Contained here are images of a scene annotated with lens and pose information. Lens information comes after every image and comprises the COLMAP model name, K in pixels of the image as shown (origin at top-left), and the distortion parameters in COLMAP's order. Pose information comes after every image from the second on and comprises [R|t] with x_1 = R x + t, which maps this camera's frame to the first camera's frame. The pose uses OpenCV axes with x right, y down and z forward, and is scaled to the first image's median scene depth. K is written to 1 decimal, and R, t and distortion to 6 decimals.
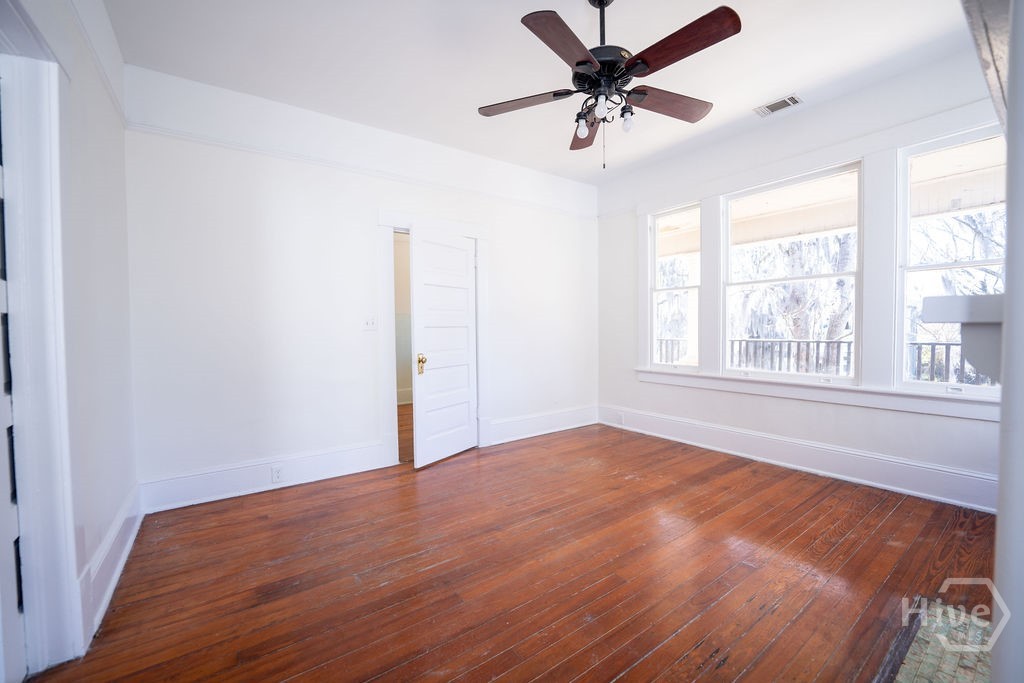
lens RADIAL K [[413.3, 0, 510.0], [0, 413.3, 333.3], [0, 0, 1]] dist [-0.020264, 0.000628]
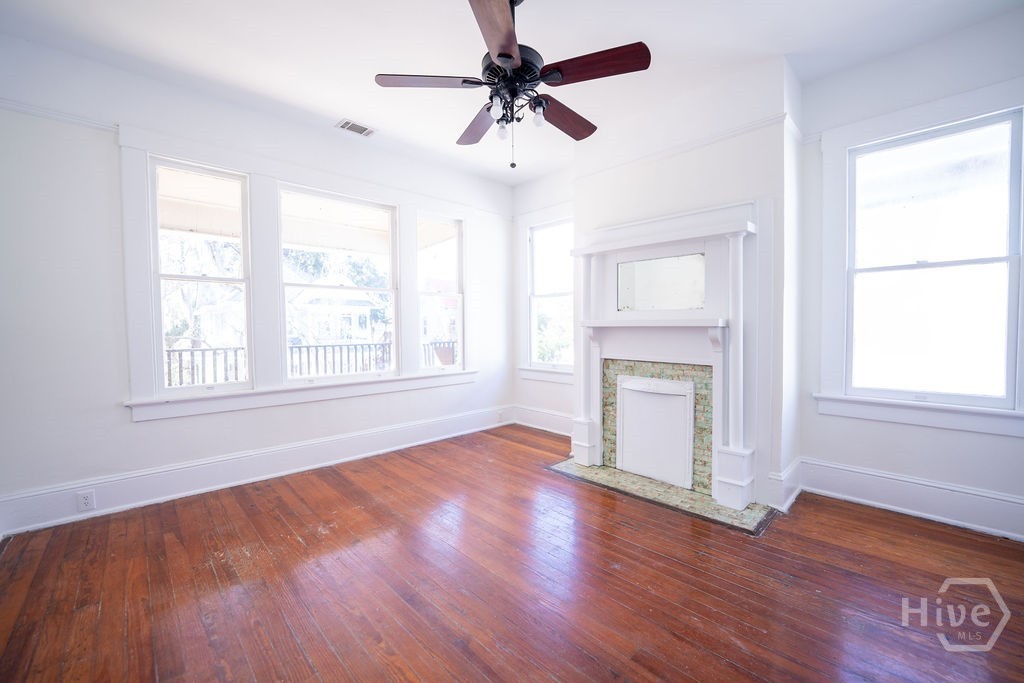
lens RADIAL K [[413.3, 0, 520.2], [0, 413.3, 343.0], [0, 0, 1]] dist [-0.020264, 0.000628]
pose [[-0.150784, -0.021042, 0.988343, -0.454395], [0.019241, 0.999522, 0.024215, -0.003837], [-0.988380, 0.022668, -0.150307, 0.685865]]
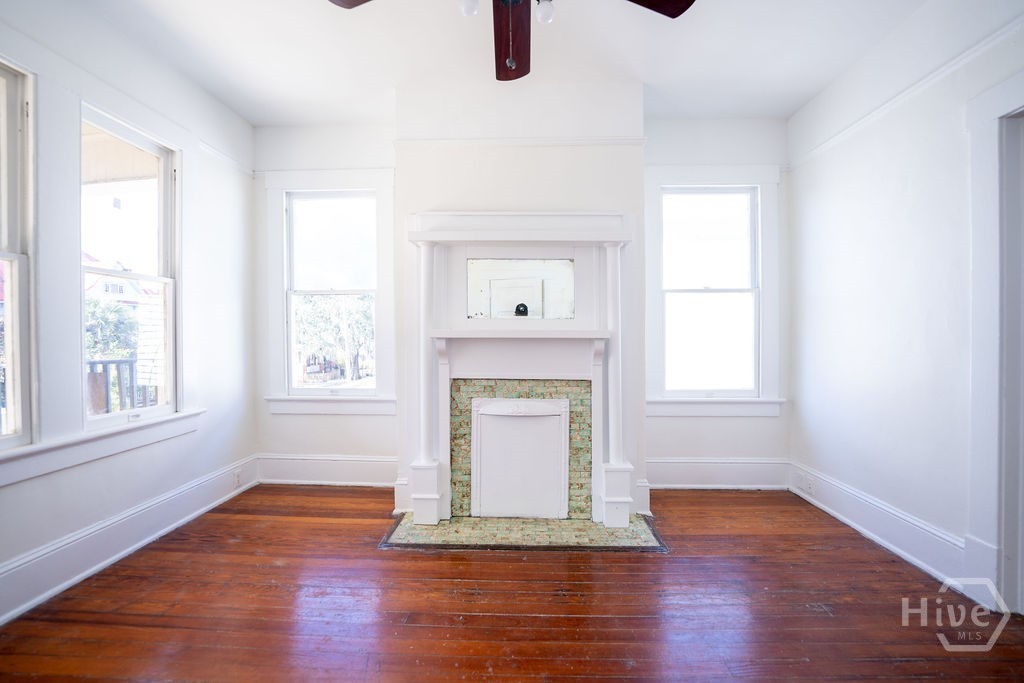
lens RADIAL K [[413.3, 0, 506.2], [0, 413.3, 340.9], [0, 0, 1]] dist [-0.020264, 0.000628]
pose [[-0.794392, 0.006866, 0.607367, -0.063806], [0.019379, 0.999714, 0.014045, -0.017735], [-0.607097, 0.022927, -0.794297, 0.883432]]
